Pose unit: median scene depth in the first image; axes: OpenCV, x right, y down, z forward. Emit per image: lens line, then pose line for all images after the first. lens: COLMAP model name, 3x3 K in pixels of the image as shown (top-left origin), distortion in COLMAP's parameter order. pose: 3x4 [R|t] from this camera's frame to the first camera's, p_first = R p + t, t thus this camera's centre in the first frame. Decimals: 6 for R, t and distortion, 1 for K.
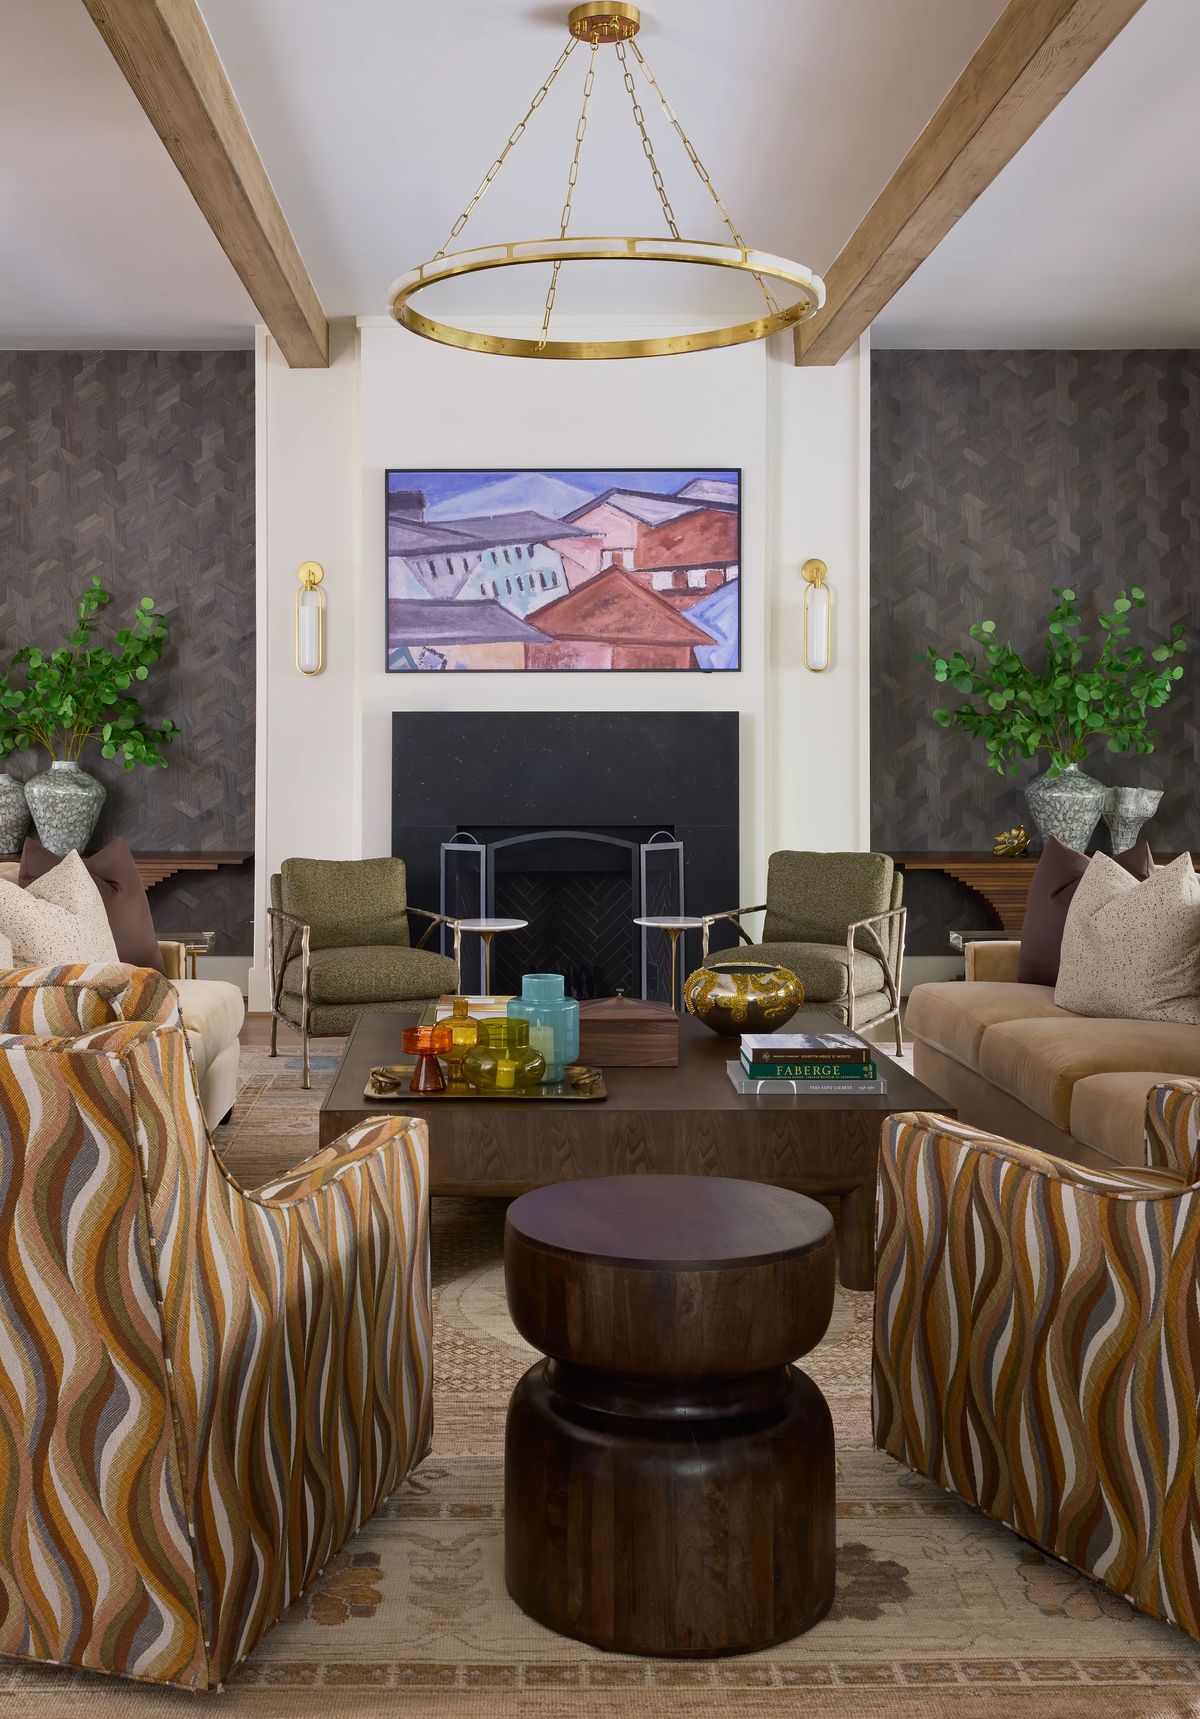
lens RADIAL K [[1758.4, 0, 602.3], [0, 1758.4, 754.4], [0, 0, 1]] dist [0.012358, 0.000000]
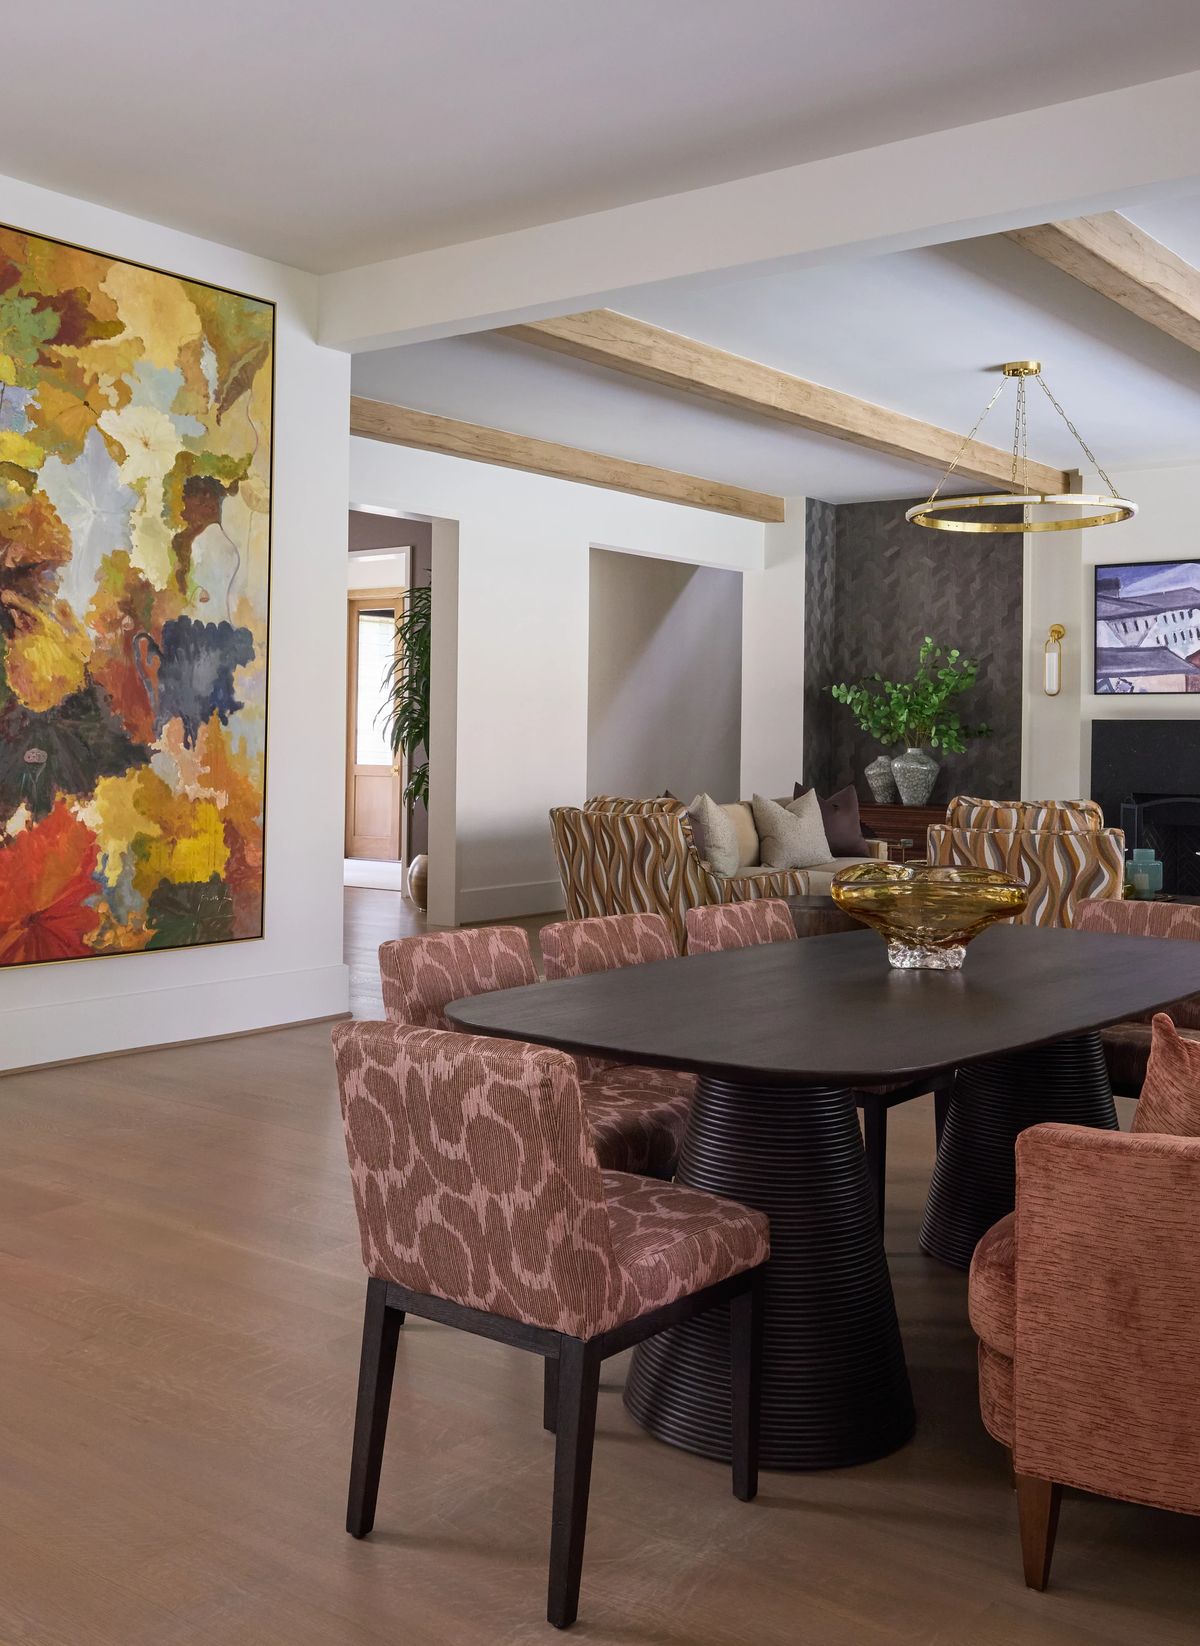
lens RADIAL K [[1642.4, 0, 600.2], [0, 1642.4, 822.0], [0, 0, 1]] dist [0.001667, 0.000000]
pose [[0.795378, 0.042909, -0.604593, 0.418592], [-0.017096, 0.998682, 0.048388, 0.003634], [0.605872, -0.028150, 0.795064, -0.438166]]
